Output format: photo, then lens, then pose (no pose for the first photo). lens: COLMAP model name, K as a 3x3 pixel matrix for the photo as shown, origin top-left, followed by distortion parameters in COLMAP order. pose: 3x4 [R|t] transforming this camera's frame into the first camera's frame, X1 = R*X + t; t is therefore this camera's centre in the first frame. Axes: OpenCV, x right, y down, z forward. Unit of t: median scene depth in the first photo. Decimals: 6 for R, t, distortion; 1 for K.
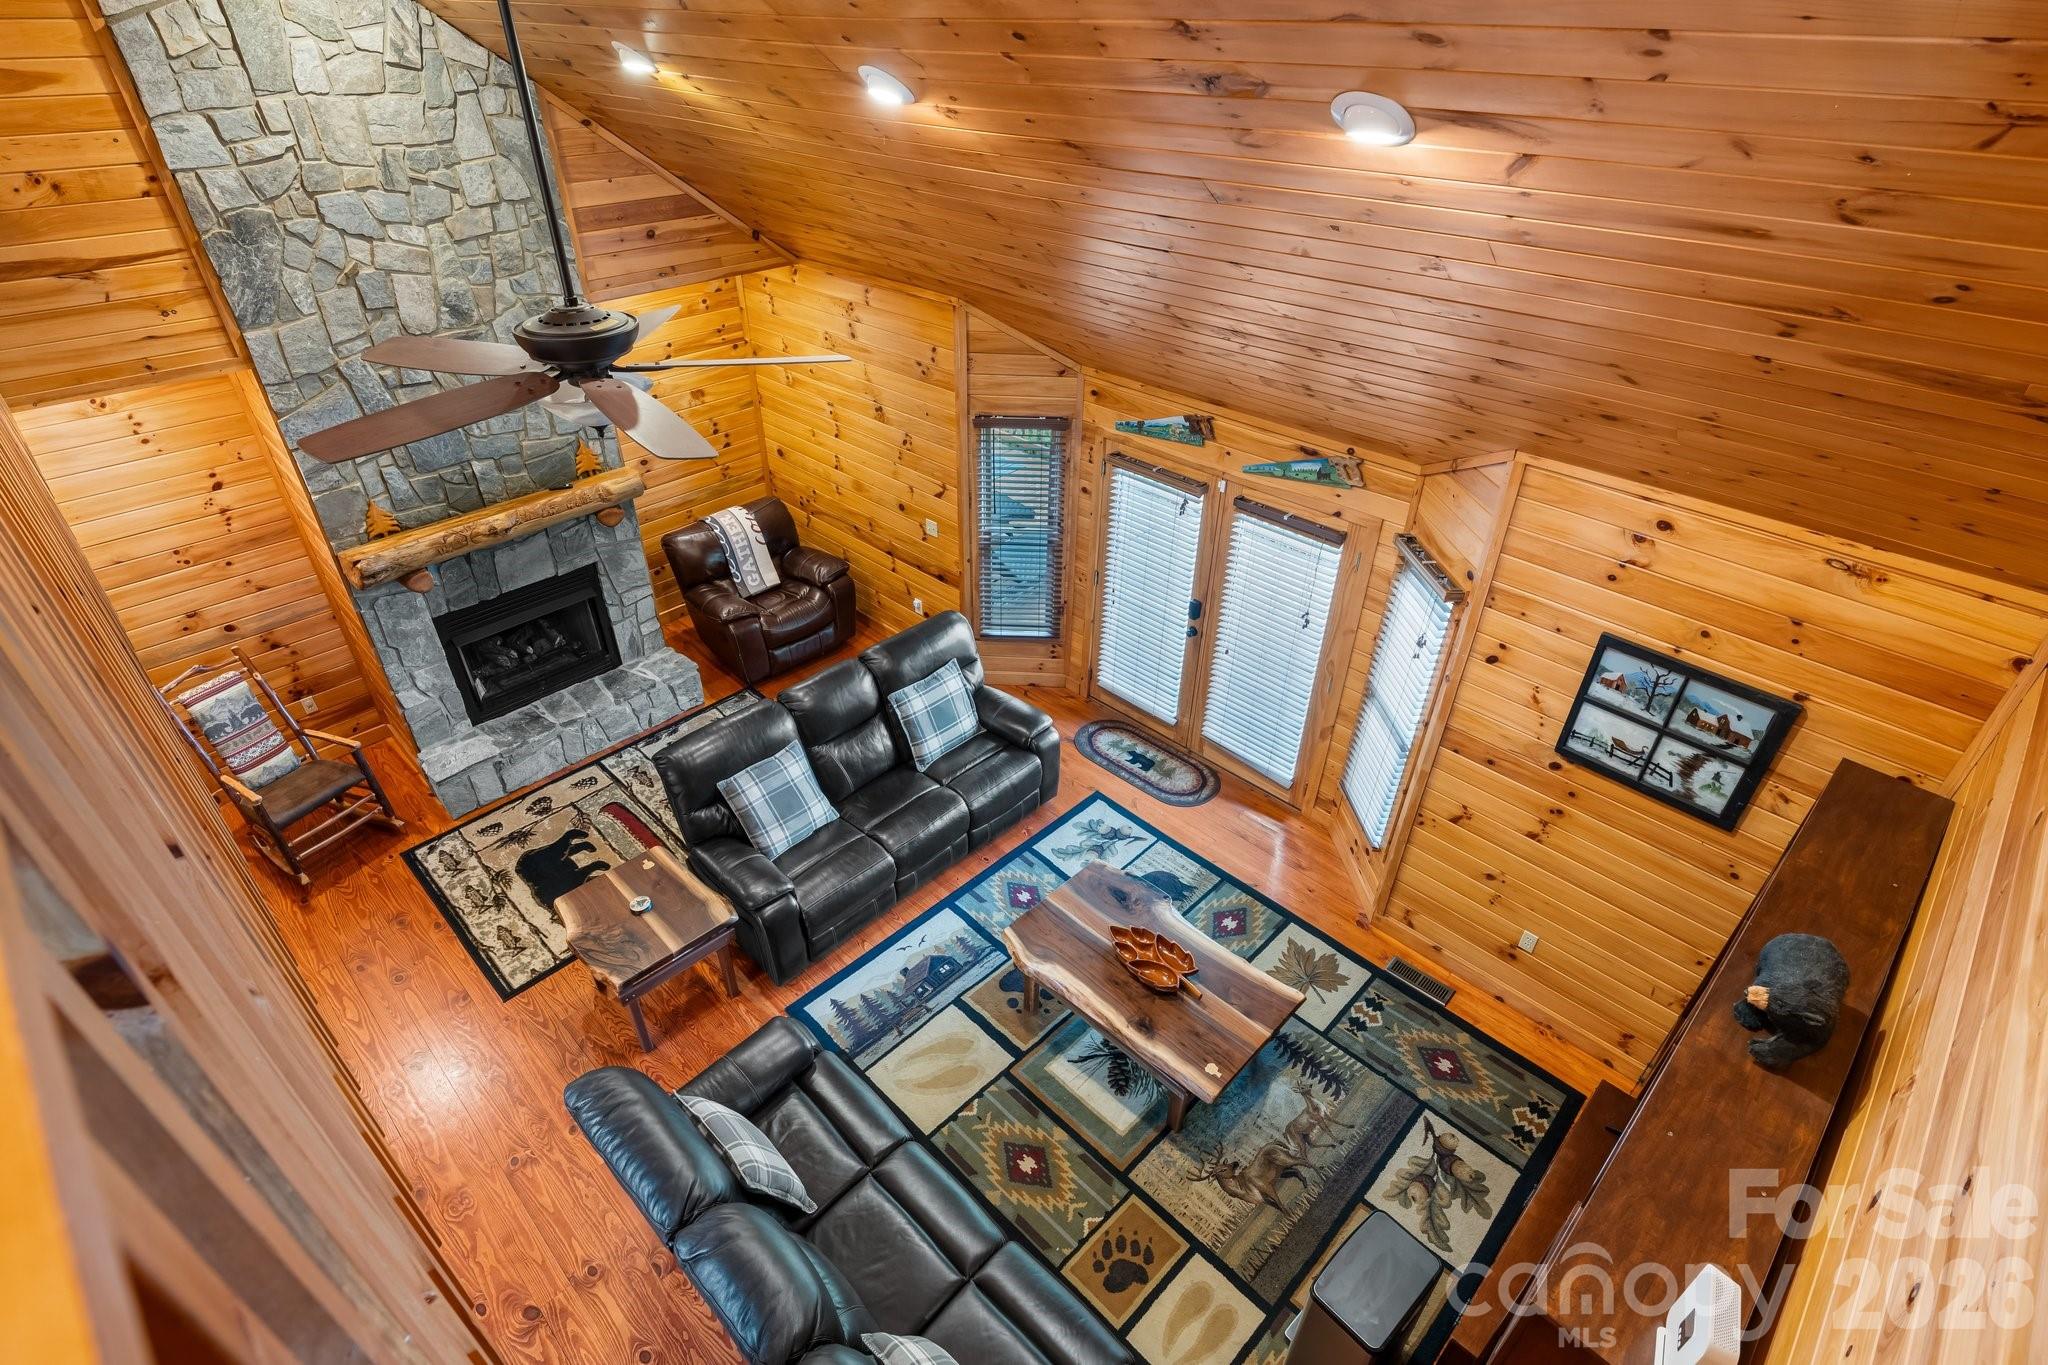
lens RADIAL K [[995.8, 0, 1024.0], [0, 995.8, 682.5], [0, 0, 1]] dist [-0.005465, 0.000410]
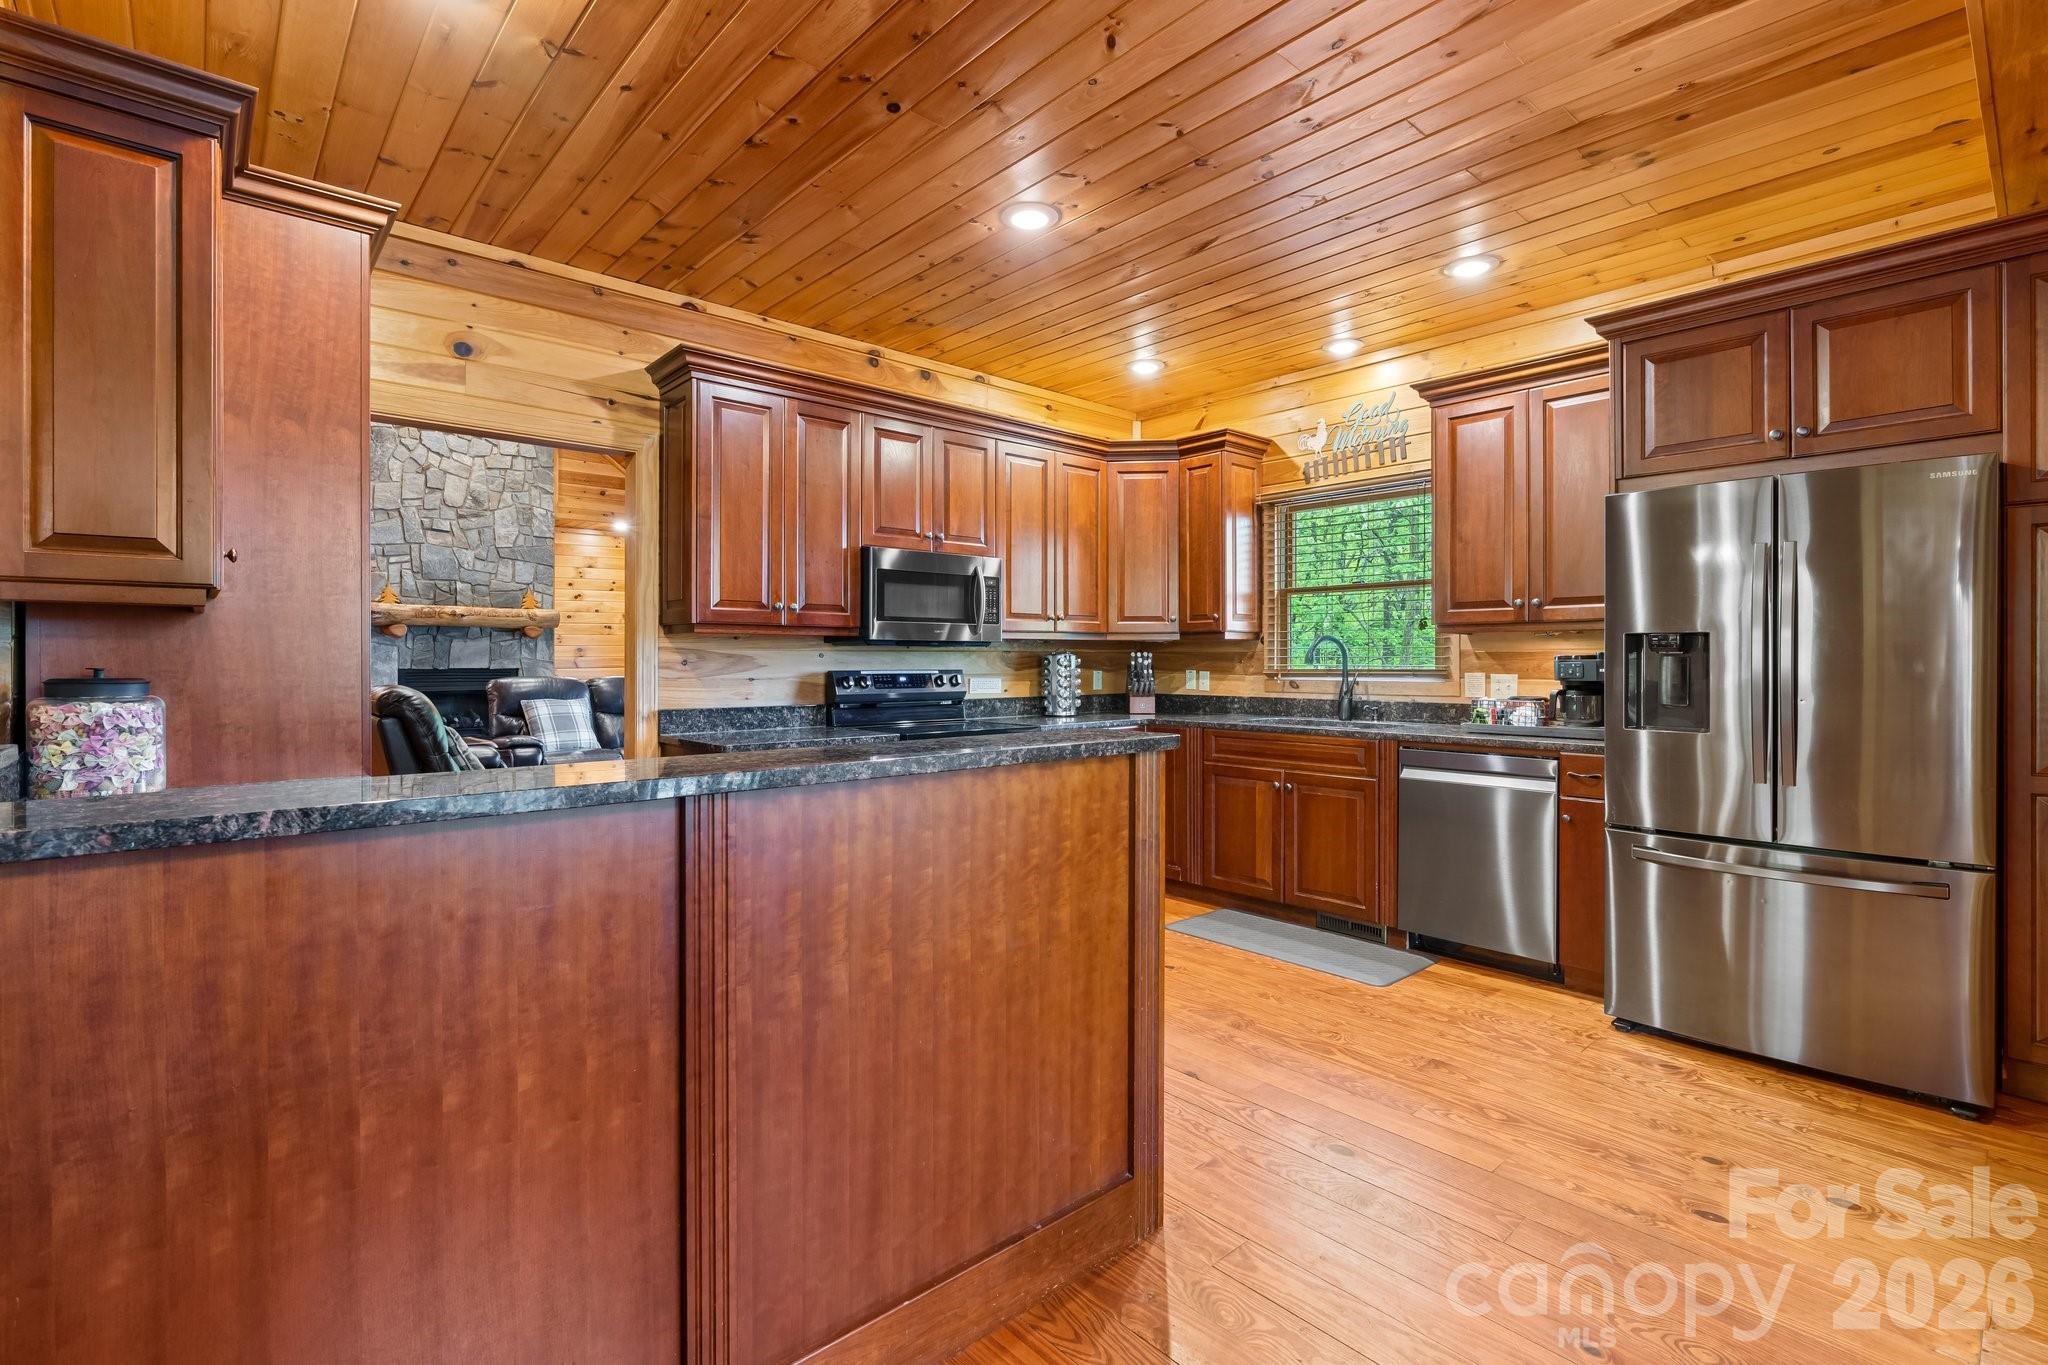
lens RADIAL K [[937.9, 0, 1024.1], [0, 937.9, 663.1], [0, 0, 1]] dist [-0.001752, 0.000076]
pose [[0.997751, -0.007239, -0.066642, 0.613688], [-0.032112, 0.821039, -0.569968, 0.920581], [0.058842, 0.570826, 0.818960, -0.206812]]
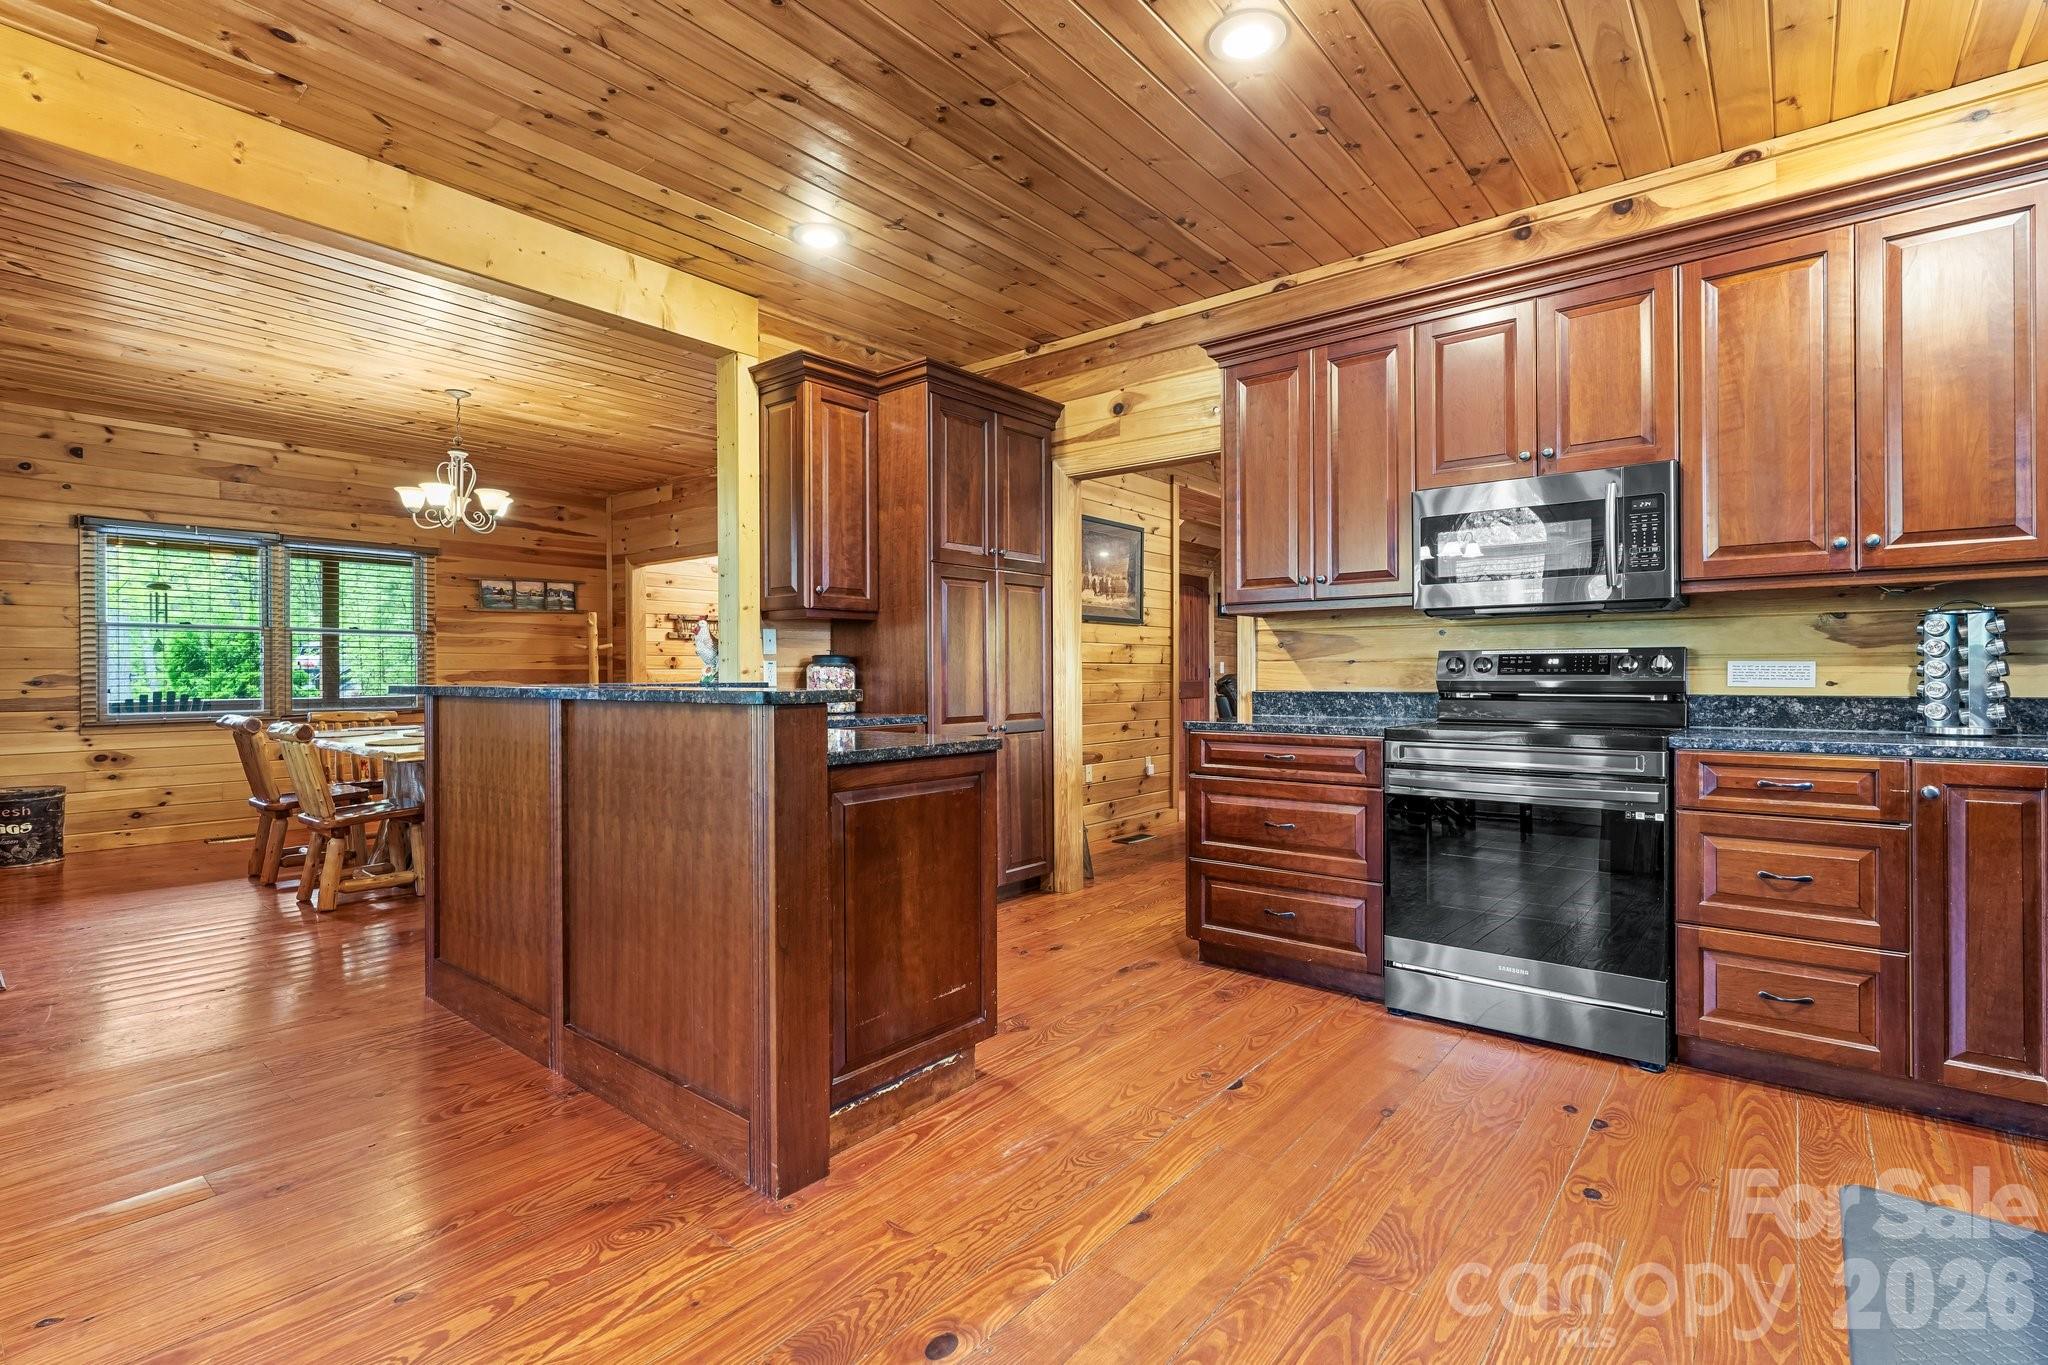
lens RADIAL K [[953.2, 0, 1025.5], [0, 953.2, 676.1], [0, 0, 1]] dist [-0.001446, 0.000104]
pose [[0.091415, -0.004638, -0.995802, 1.071374], [-0.567284, 0.821622, -0.055903, 0.659745], [0.818433, 0.570013, 0.072478, 0.216693]]
